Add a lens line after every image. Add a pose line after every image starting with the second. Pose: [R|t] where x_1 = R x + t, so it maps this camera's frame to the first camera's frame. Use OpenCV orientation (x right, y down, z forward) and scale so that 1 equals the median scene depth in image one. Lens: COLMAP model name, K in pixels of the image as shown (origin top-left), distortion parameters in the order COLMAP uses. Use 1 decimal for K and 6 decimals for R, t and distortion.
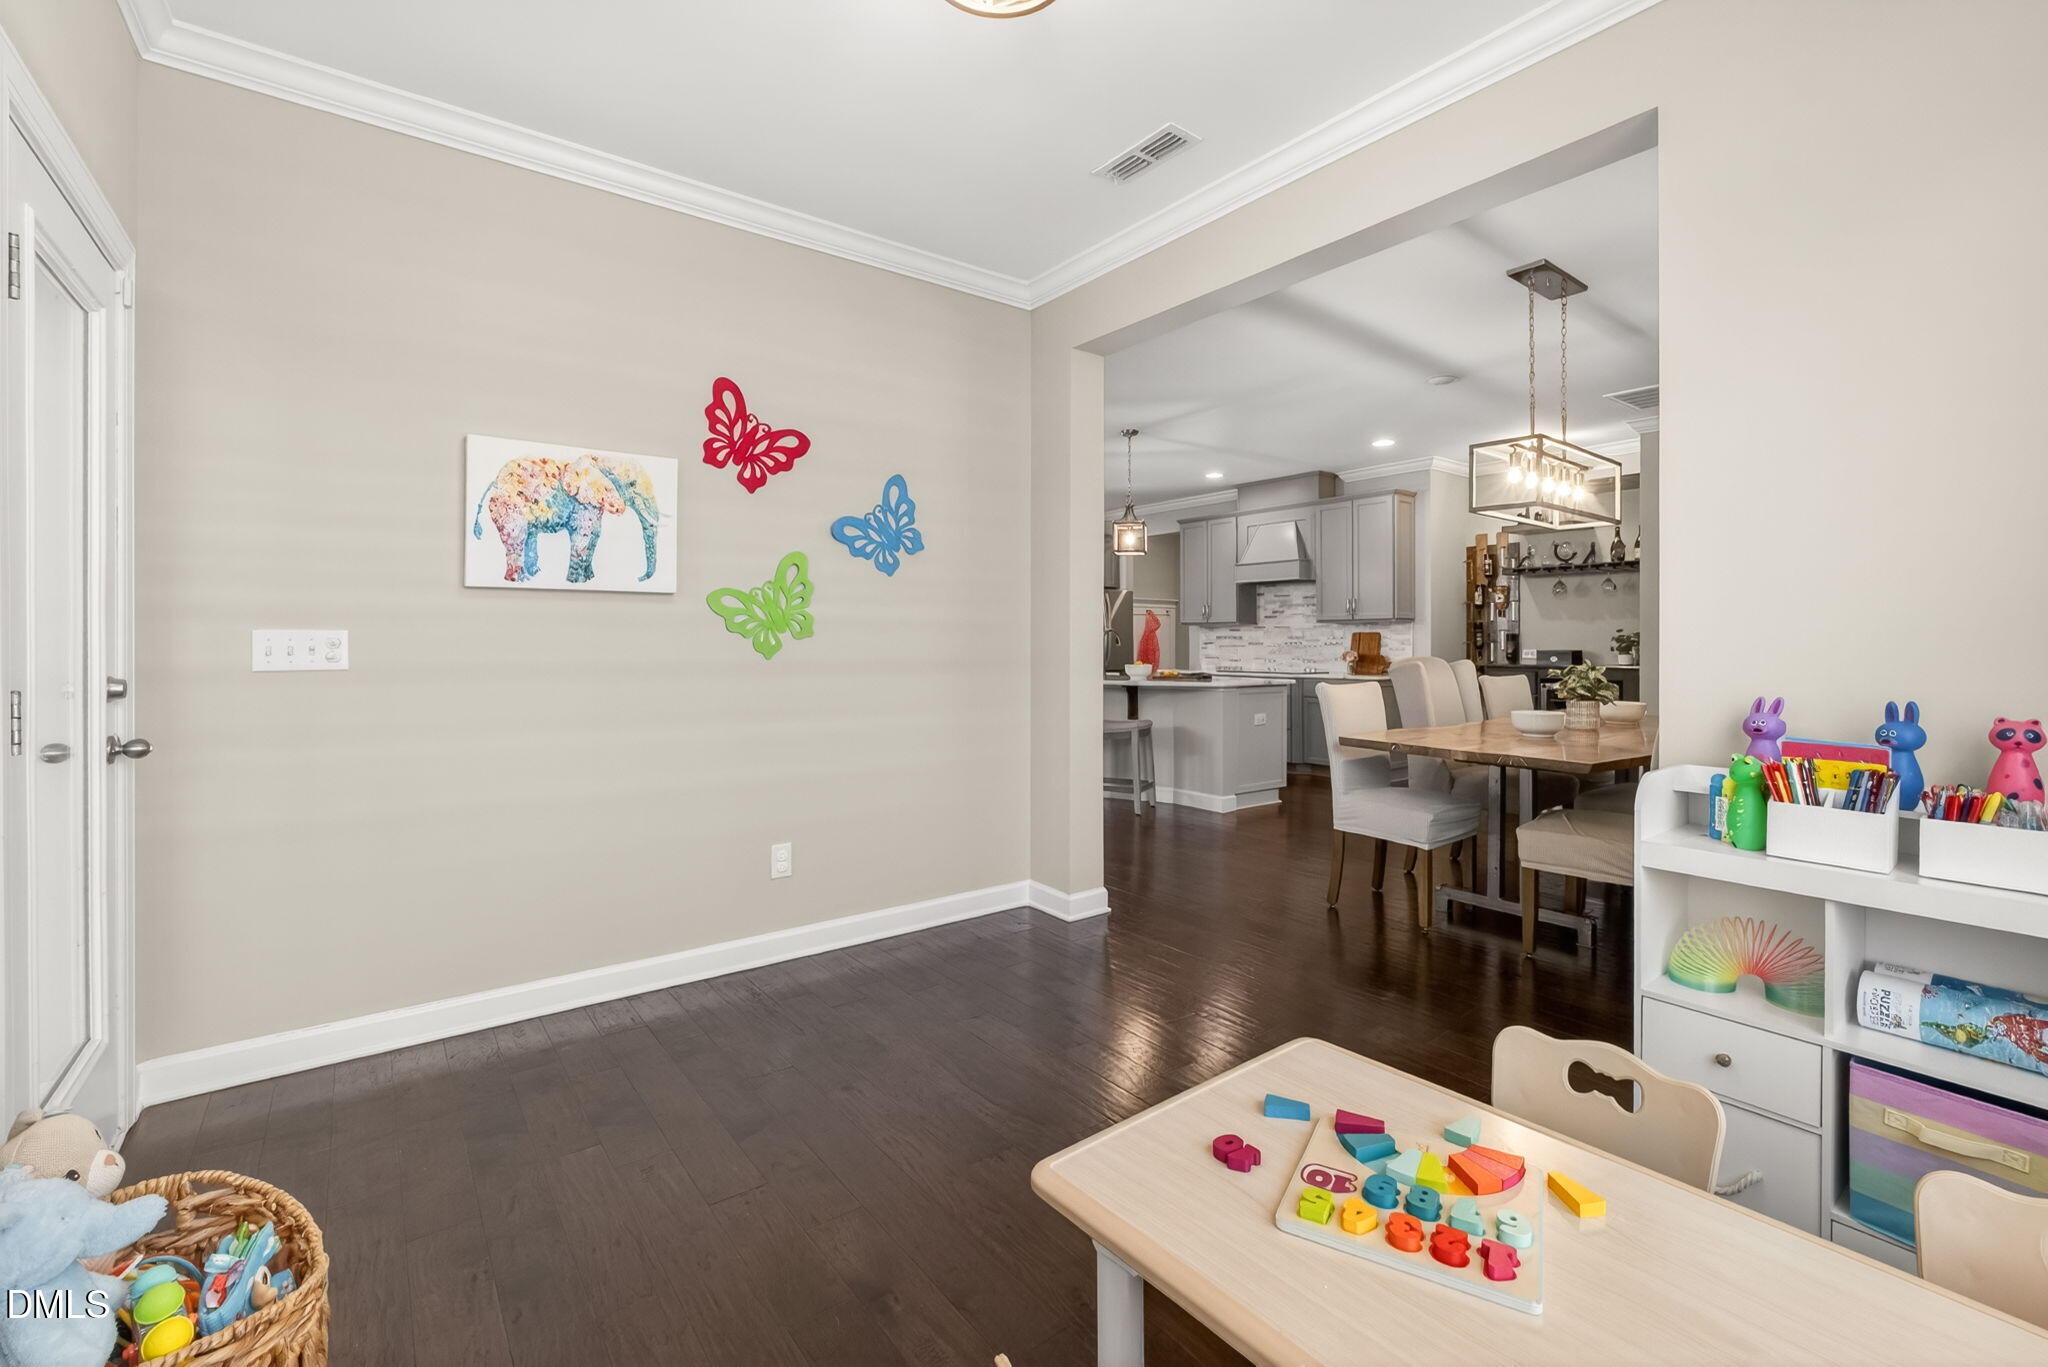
lens RADIAL K [[873.2, 0, 1028.2], [0, 873.2, 643.2], [0, 0, 1]] dist [-0.000839, 0.000024]
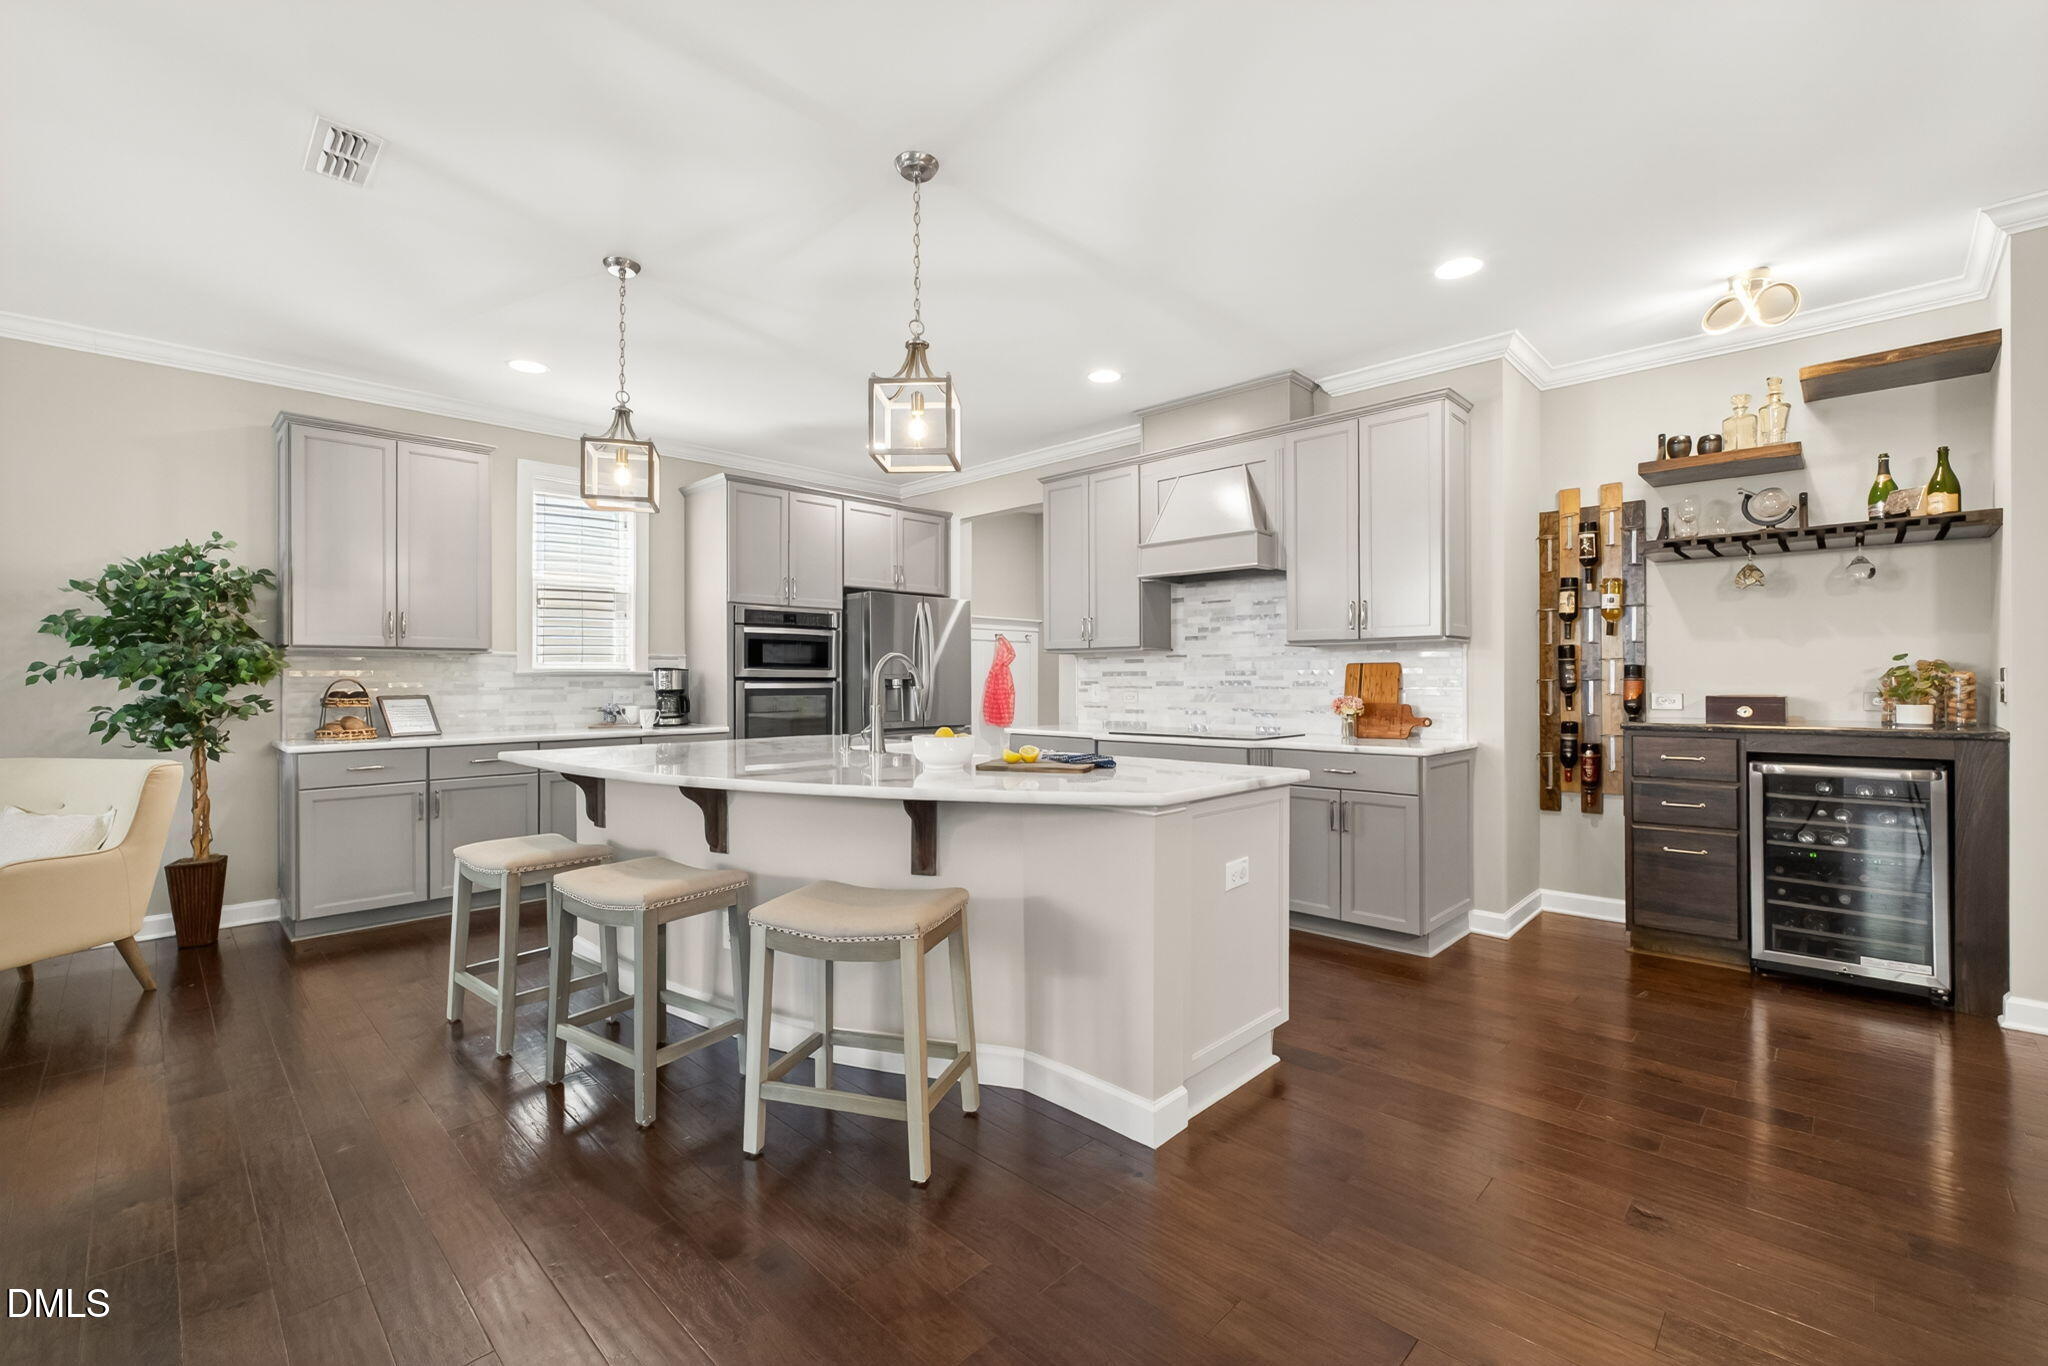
lens RADIAL K [[869.6, 0, 1024.0], [0, 869.6, 683.0], [0, 0, 1]] dist [-0.004464, 0.000128]
pose [[0.989461, -0.003604, 0.144753, 0.089513], [0.003404, 0.999993, 0.001627, -0.001436], [-0.144758, -0.001117, 0.989466, 0.497744]]
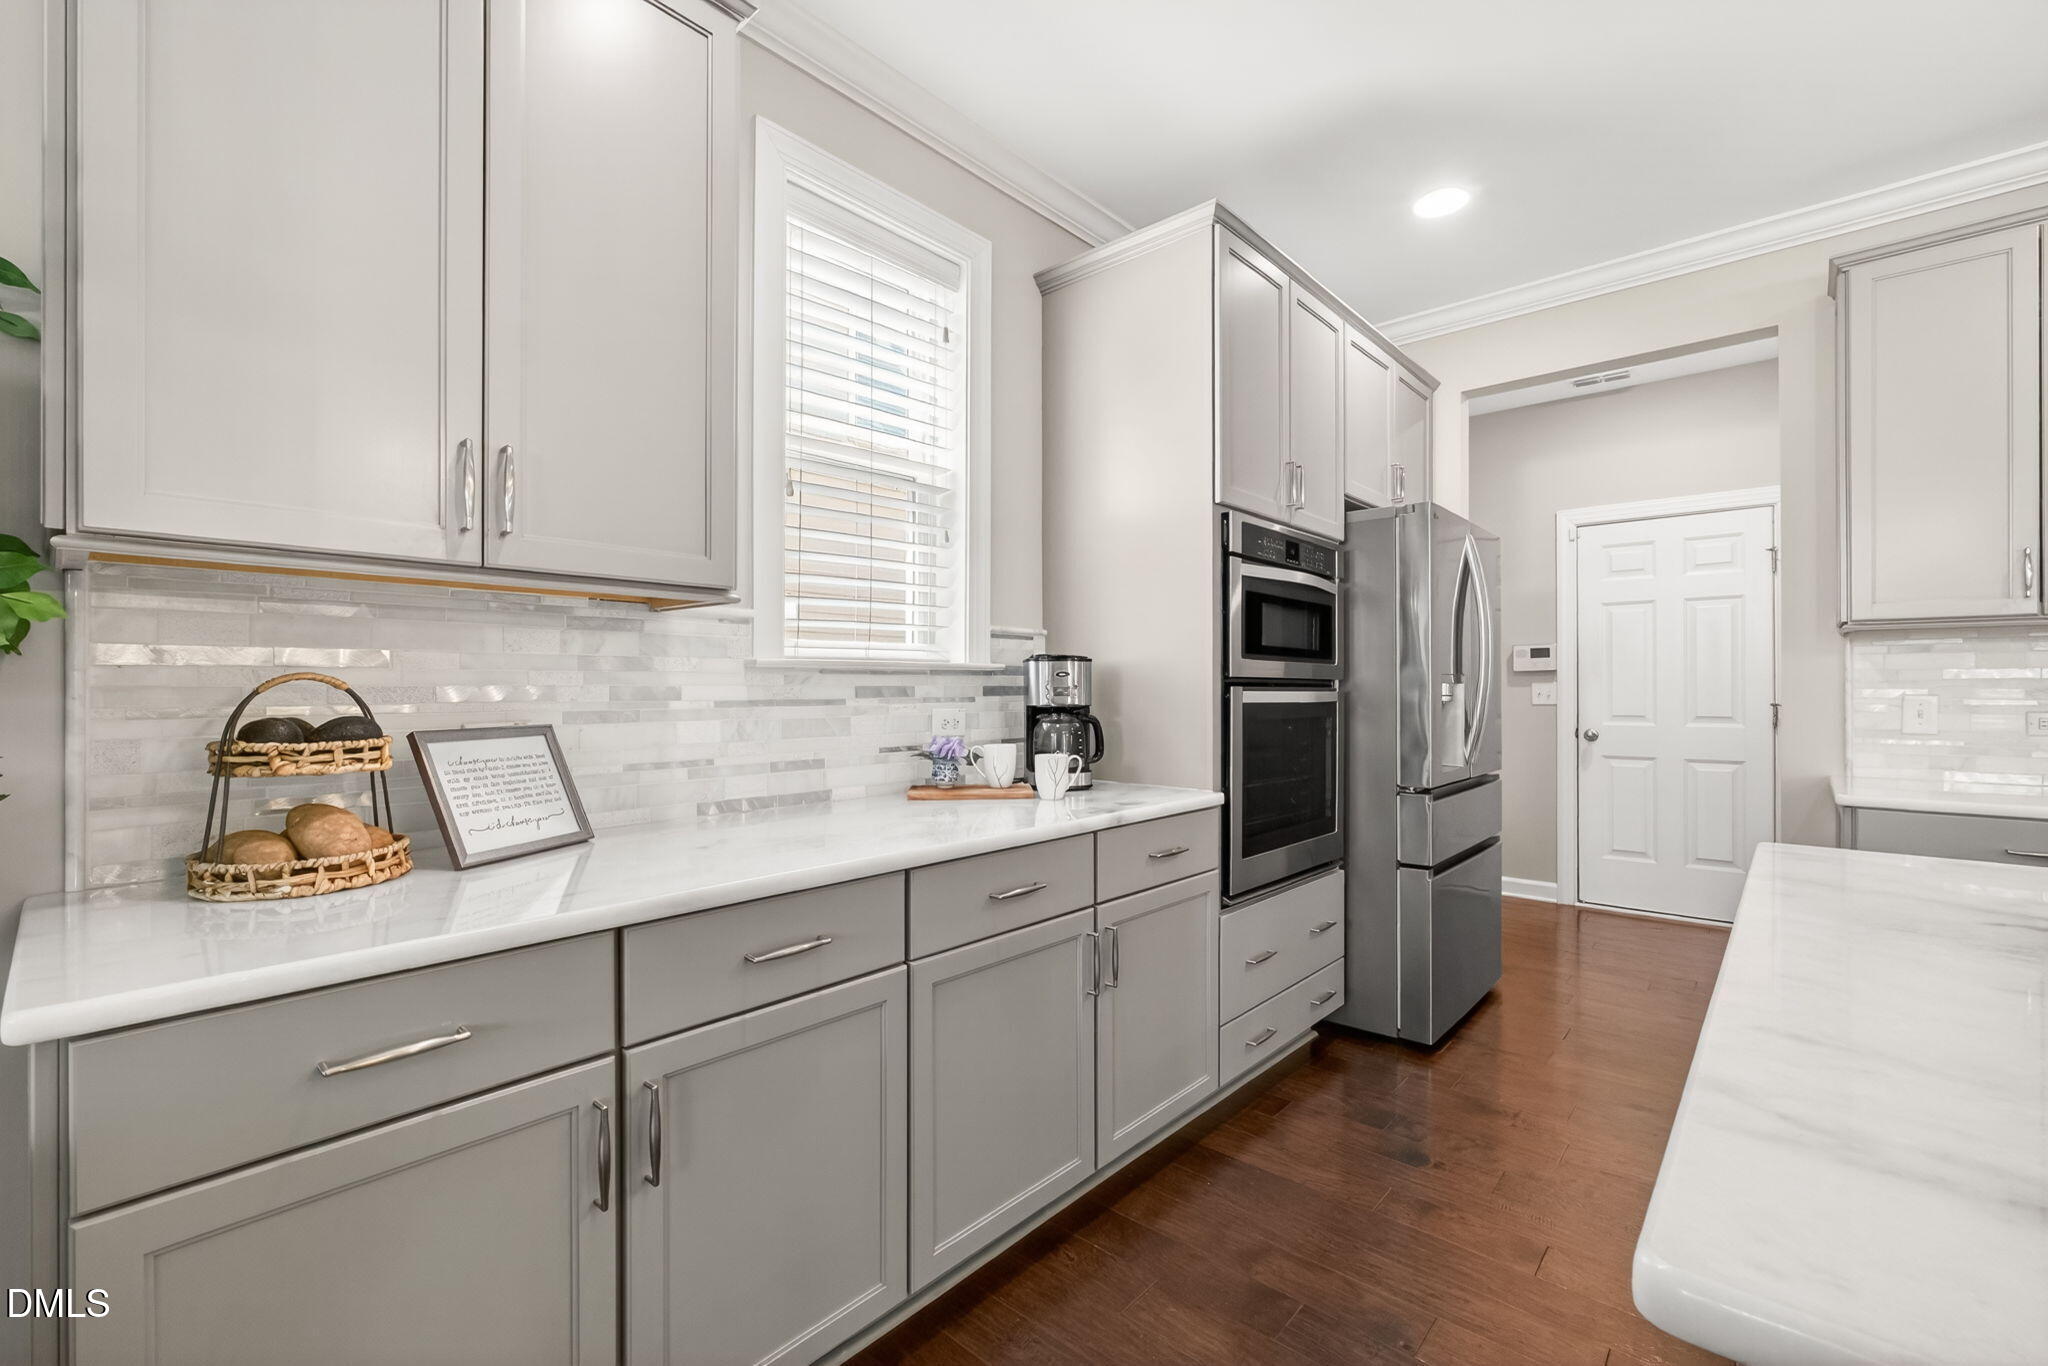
lens RADIAL K [[869.6, 0, 1024.0], [0, 869.6, 683.0], [0, 0, 1]] dist [-0.004464, 0.000128]
pose [[0.981923, 0.002222, 0.189267, -0.162788], [-0.000966, 0.999977, -0.006726, -0.001862], [-0.189278, 0.006421, 0.981903, 0.933539]]
